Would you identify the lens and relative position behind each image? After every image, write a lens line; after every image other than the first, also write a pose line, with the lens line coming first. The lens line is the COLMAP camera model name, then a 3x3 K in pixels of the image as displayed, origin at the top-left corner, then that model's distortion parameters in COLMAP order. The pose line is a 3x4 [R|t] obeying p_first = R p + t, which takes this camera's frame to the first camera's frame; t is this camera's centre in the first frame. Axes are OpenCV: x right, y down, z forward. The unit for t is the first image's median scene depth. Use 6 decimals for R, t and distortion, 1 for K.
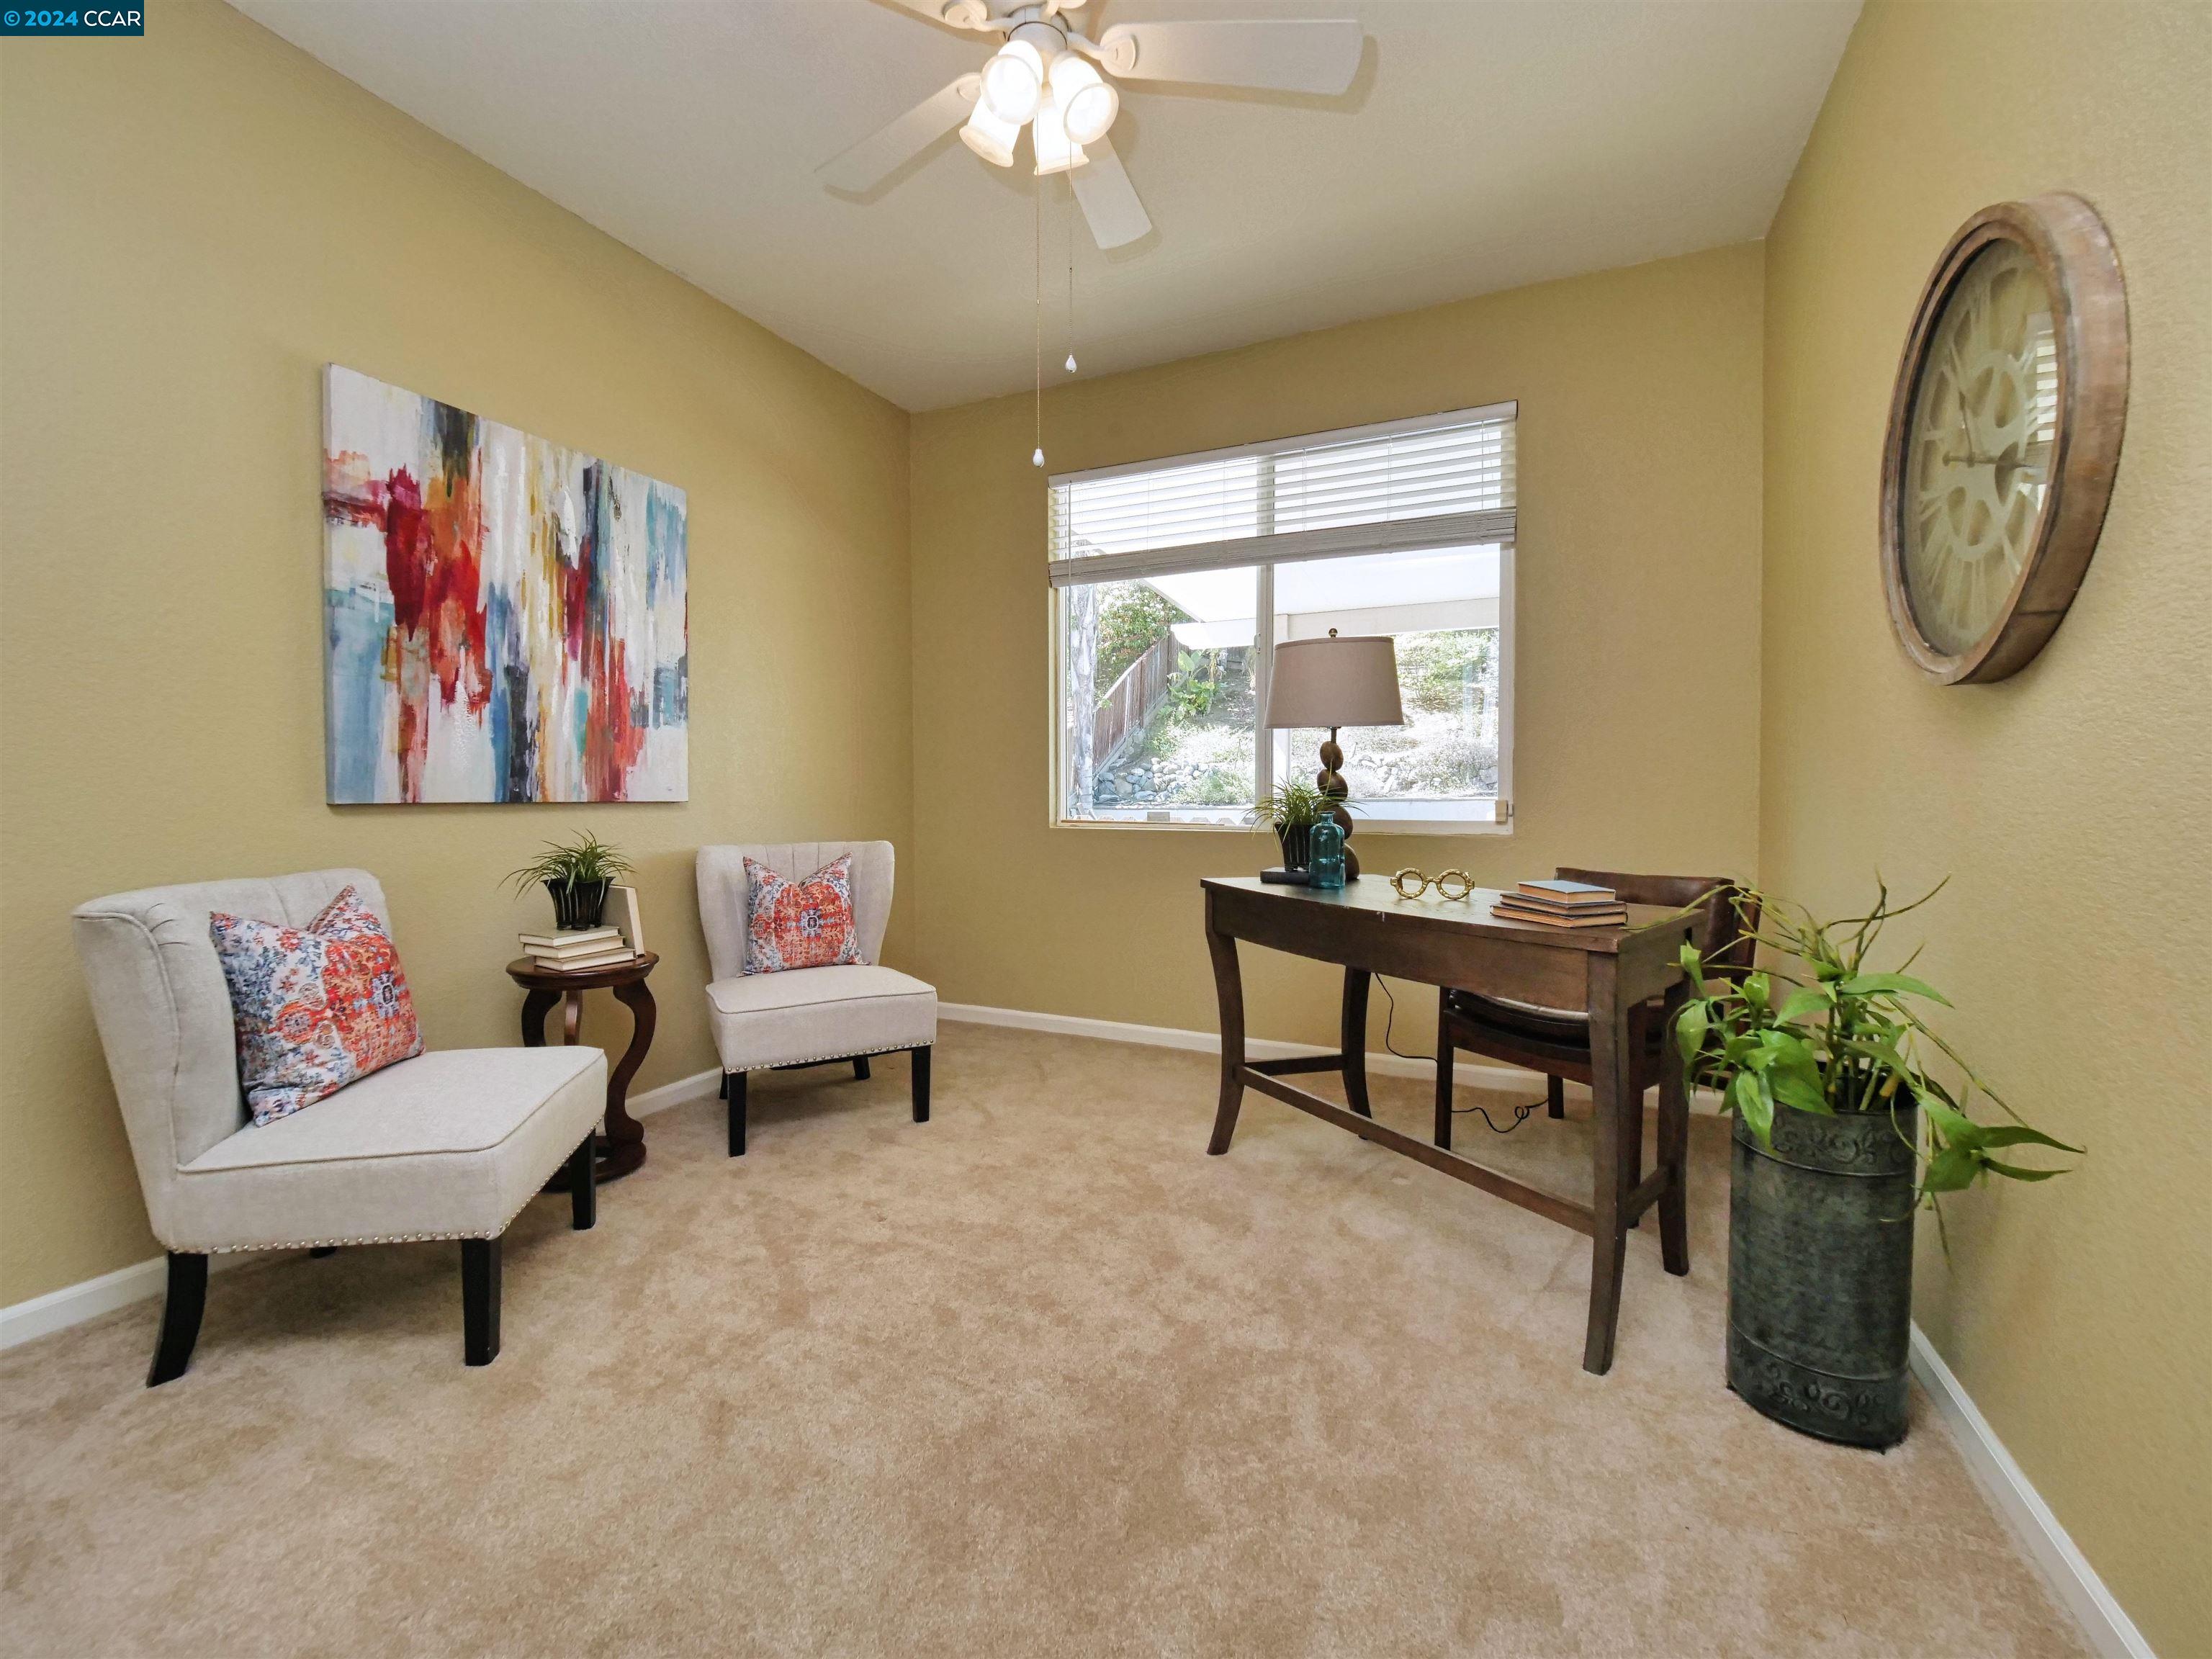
lens RADIAL K [[941.2, 0, 1107.4], [0, 941.2, 815.0], [0, 0, 1]] dist [-0.002794, 0.000572]
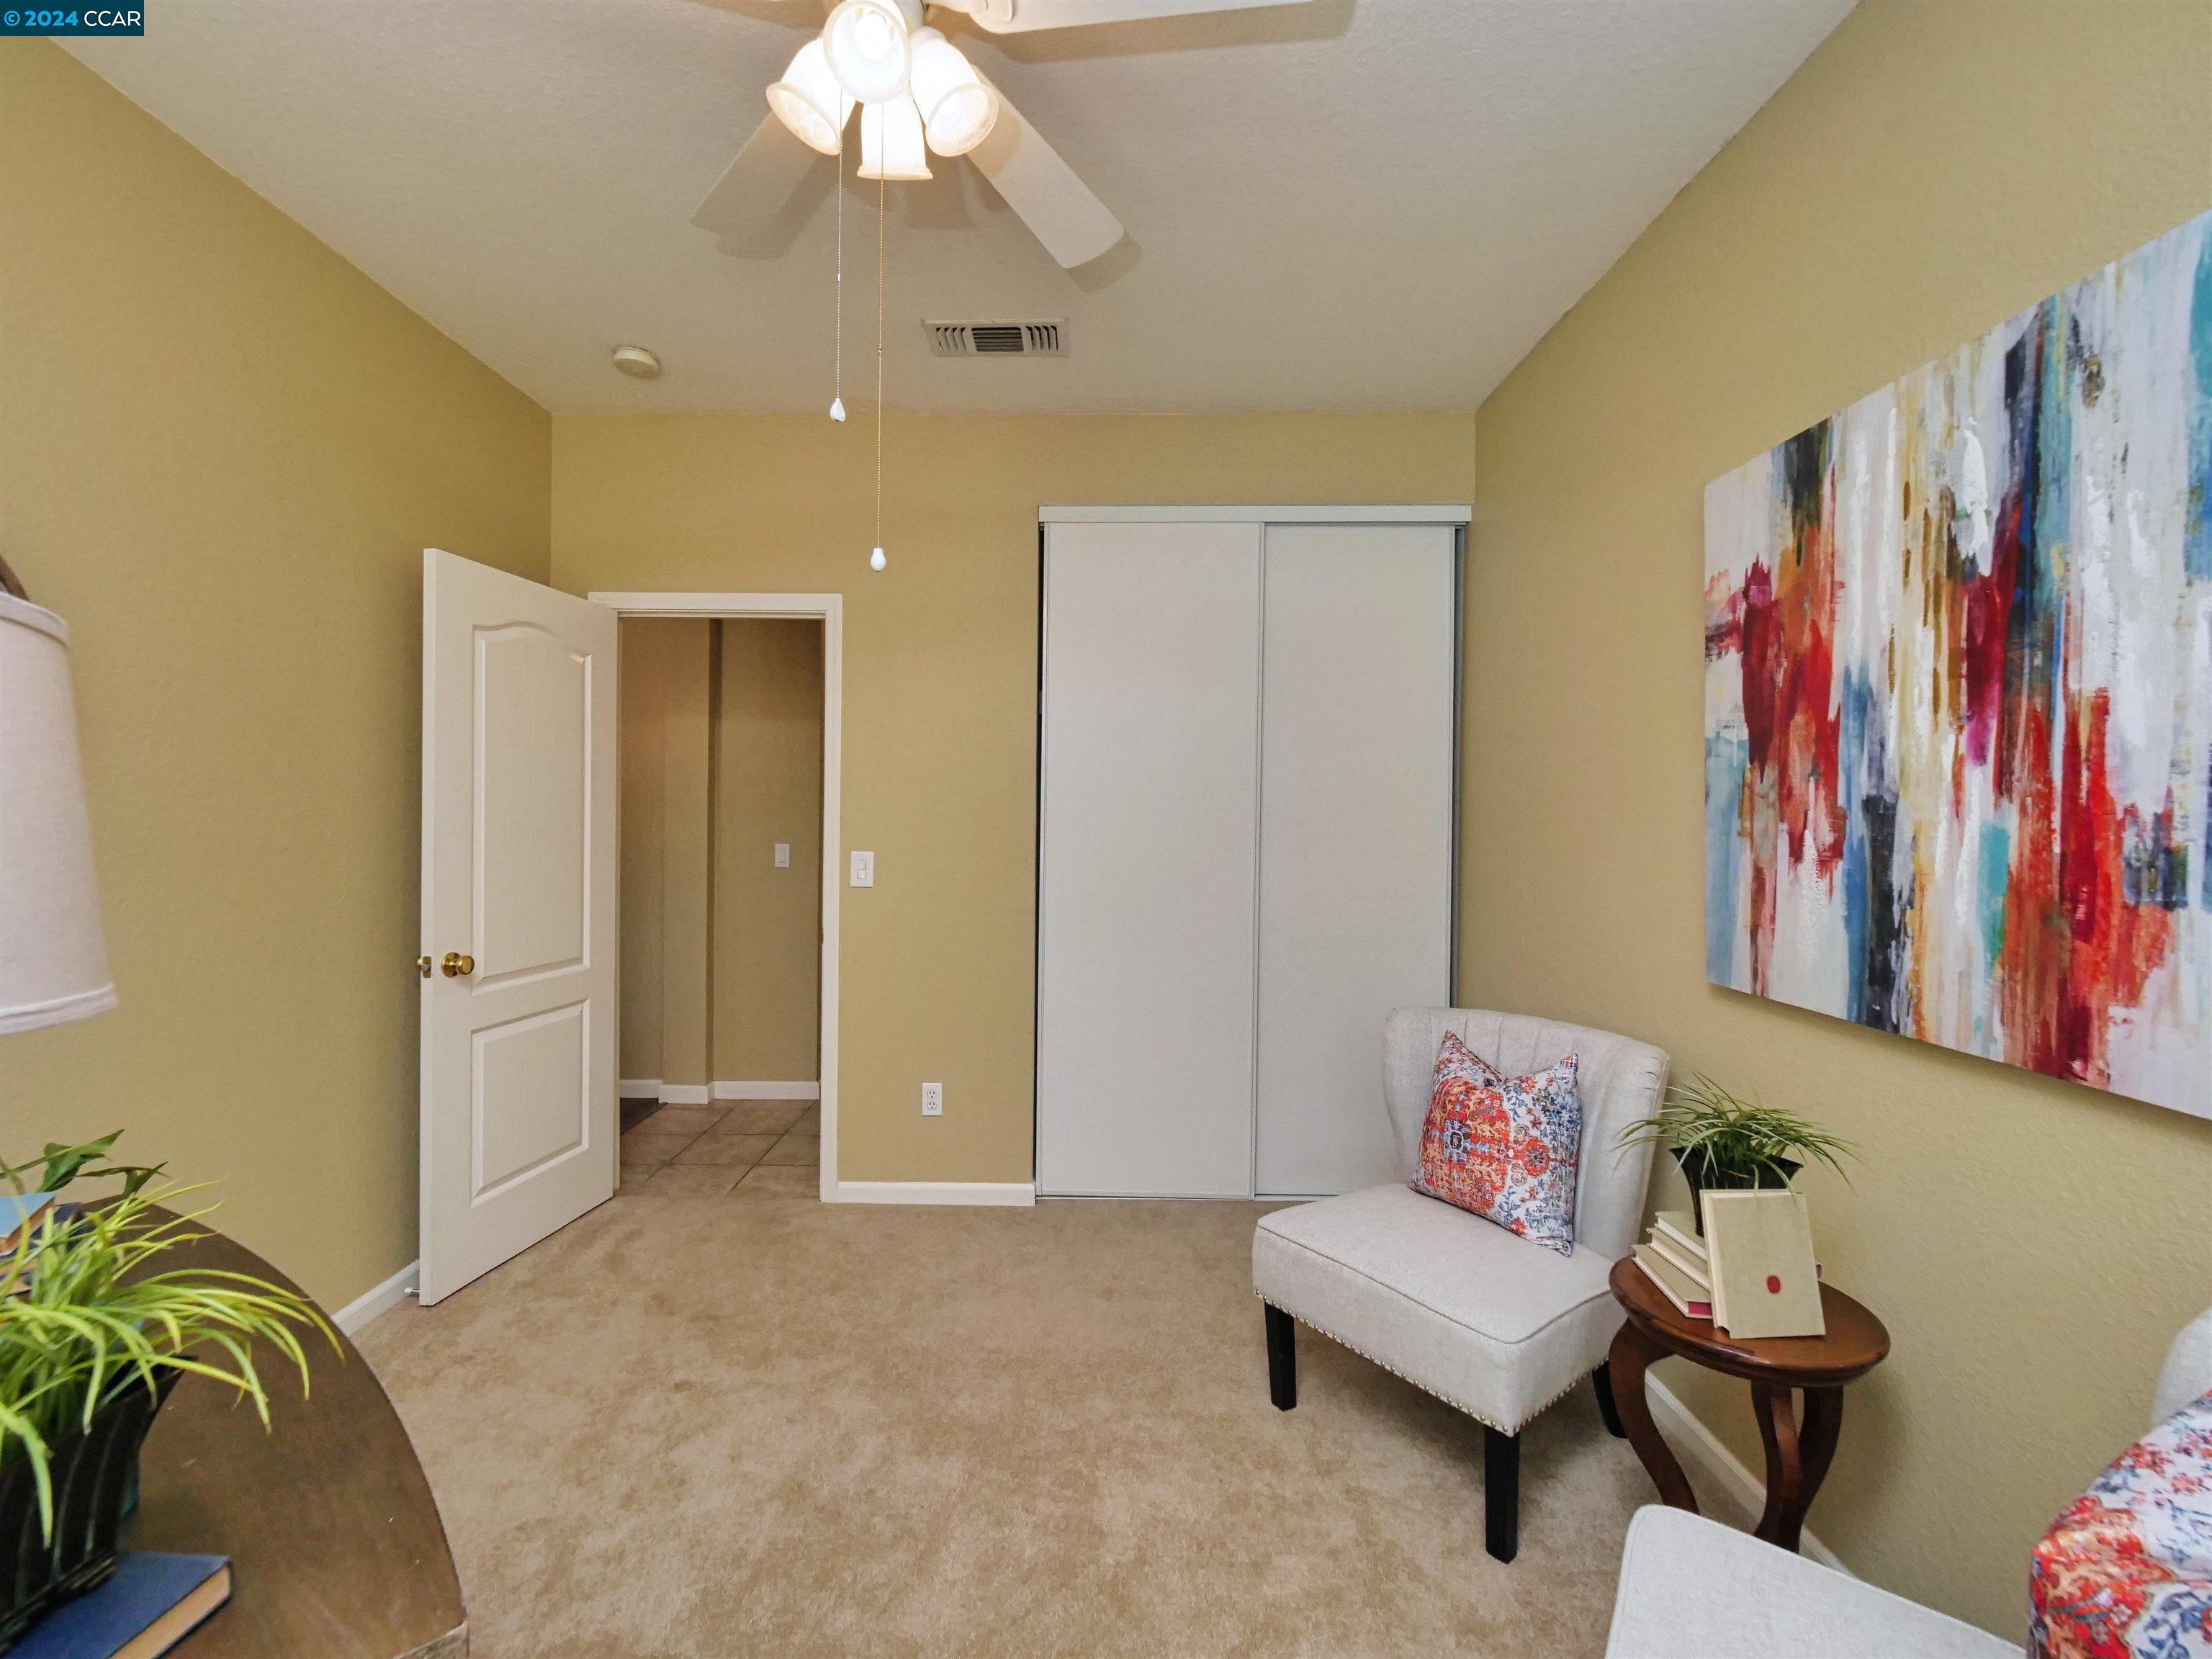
lens RADIAL K [[941.2, 0, 1097.9], [0, 941.2, 829.8], [0, 0, 1]] dist [-0.002794, 0.000572]
pose [[-0.910188, -0.003055, -0.414184, 0.052042], [-0.018531, 0.999272, 0.033353, -0.150069], [0.413780, 0.038033, -0.909582, 1.354470]]
